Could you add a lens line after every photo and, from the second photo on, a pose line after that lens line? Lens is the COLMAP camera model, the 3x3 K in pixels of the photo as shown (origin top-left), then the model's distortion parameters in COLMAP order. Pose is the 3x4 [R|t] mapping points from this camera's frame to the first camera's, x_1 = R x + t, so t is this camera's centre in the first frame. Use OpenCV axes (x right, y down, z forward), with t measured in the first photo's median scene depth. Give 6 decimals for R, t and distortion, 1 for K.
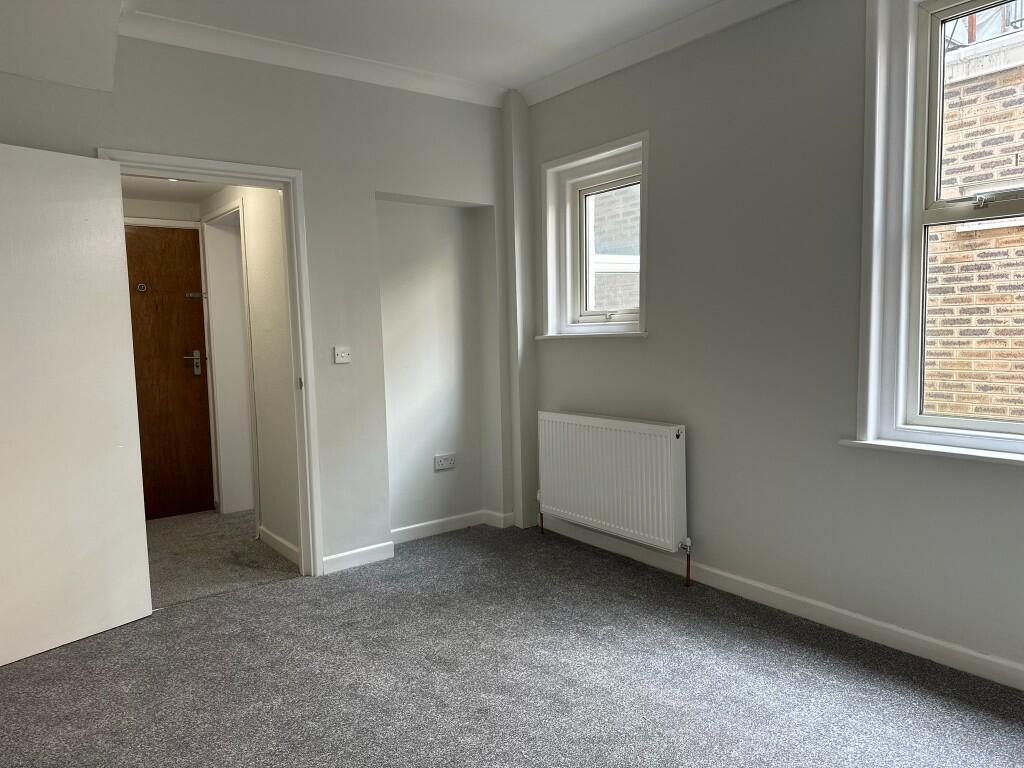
lens RADIAL K [[717.7, 0, 515.3], [0, 717.7, 375.1], [0, 0, 1]] dist [0.065006, -0.080322]
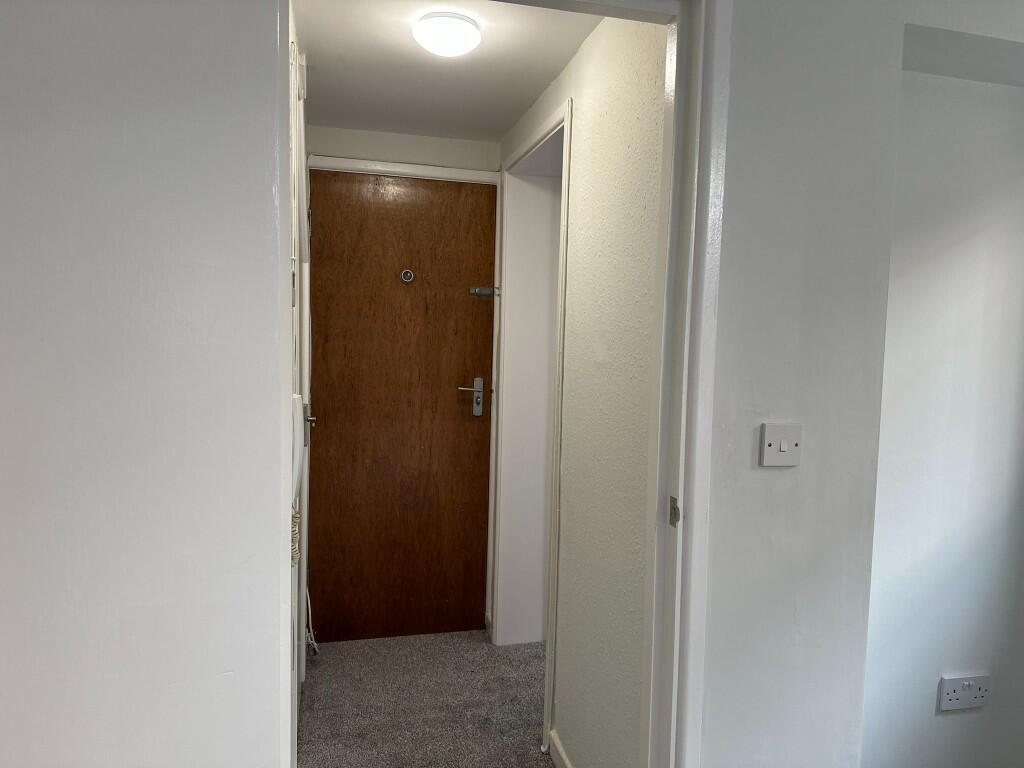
lens RADIAL K [[717.7, 0, 511.7], [0, 717.7, 382.0], [0, 0, 1]] dist [0.065006, -0.080322]
pose [[0.916171, 0.080840, -0.392549, -0.171979], [-0.081228, 0.996573, 0.015653, -0.044145], [0.392469, 0.017545, 0.919598, 0.447674]]
